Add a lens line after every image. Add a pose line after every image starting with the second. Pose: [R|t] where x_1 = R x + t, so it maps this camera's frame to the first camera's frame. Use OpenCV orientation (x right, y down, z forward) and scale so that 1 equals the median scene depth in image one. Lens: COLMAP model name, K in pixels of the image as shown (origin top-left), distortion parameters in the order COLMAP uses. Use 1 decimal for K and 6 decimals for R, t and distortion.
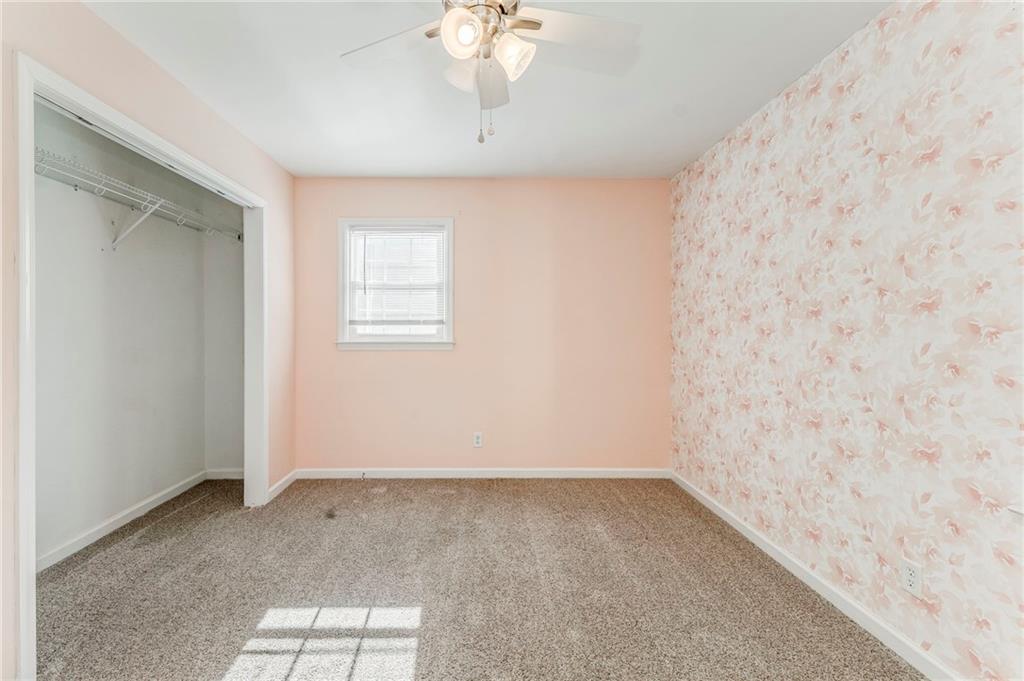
lens RADIAL K [[439.4, 0, 489.7], [0, 439.4, 330.6], [0, 0, 1]] dist [0.010267, 0.000303]
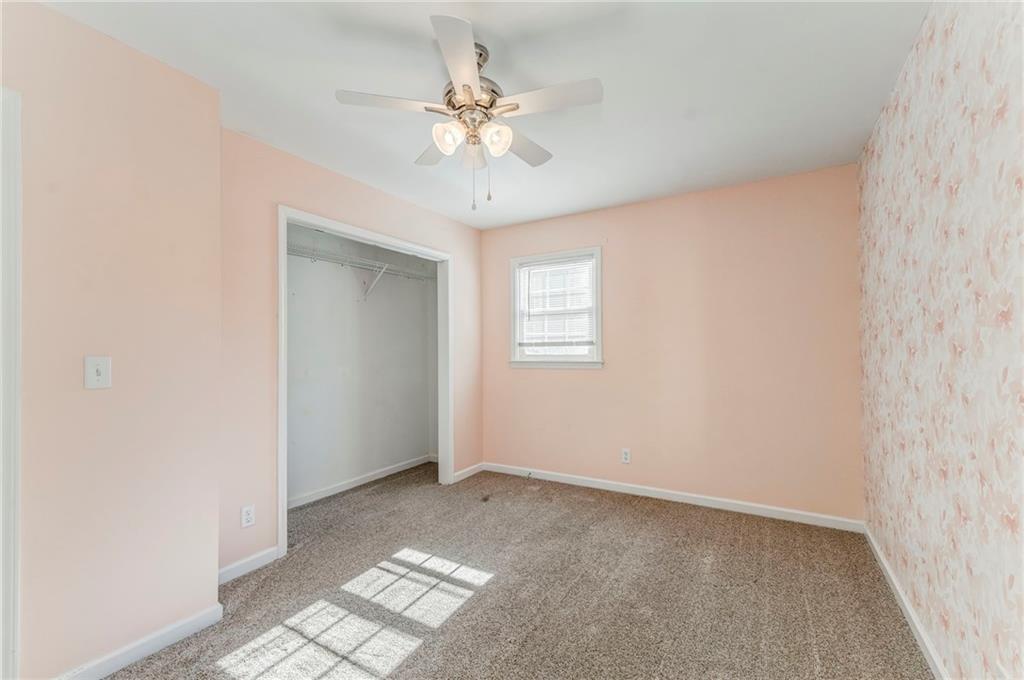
lens RADIAL K [[432.0, 0, 512.4], [0, 432.0, 343.2], [0, 0, 1]] dist [0.008043, -0.000059]
pose [[0.853743, -0.017282, -0.520408, 0.313809], [0.009798, 0.999805, -0.017129, -0.003209], [0.520602, 0.009525, 0.853746, -0.014264]]
